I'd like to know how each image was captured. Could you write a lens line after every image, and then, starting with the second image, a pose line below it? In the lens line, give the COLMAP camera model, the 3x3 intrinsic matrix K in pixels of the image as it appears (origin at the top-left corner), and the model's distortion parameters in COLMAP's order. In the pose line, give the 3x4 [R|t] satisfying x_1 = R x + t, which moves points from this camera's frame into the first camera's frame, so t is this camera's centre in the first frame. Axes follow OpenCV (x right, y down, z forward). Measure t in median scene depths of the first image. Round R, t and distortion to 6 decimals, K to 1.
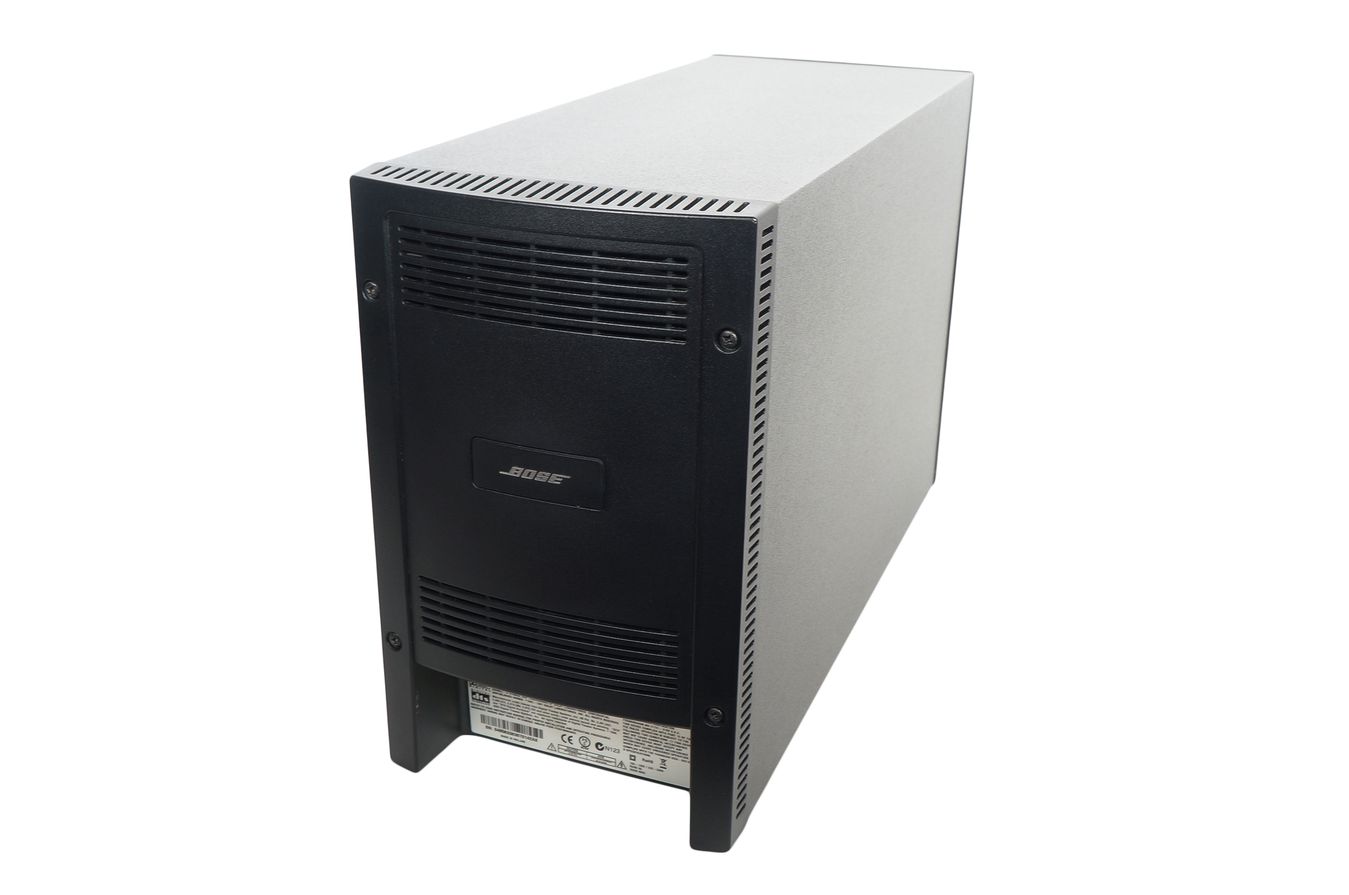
lens RADIAL K [[1359.9, 0, 674.5], [0, 1359.9, 447.5], [0, 0, 1]] dist [-0.011750, -0.002782]
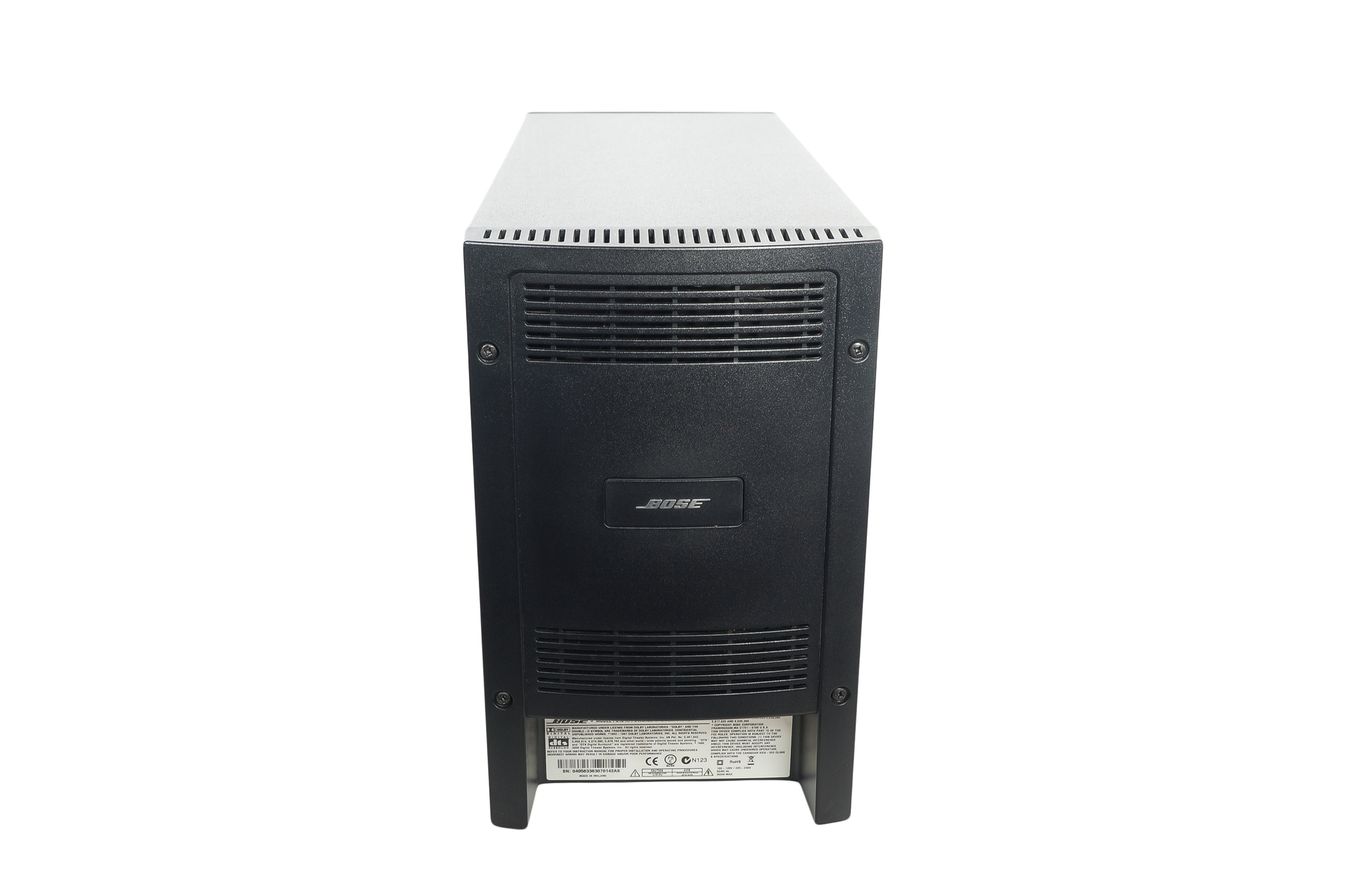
lens RADIAL K [[1359.9, 0, 674.5], [0, 1359.9, 447.5], [0, 0, 1]] dist [-0.011750, -0.002782]
pose [[0.918507, -0.149627, 0.366001, -0.490868], [0.163506, 0.986517, -0.007029, -0.015661], [-0.360015, 0.066299, 0.930588, 0.008454]]
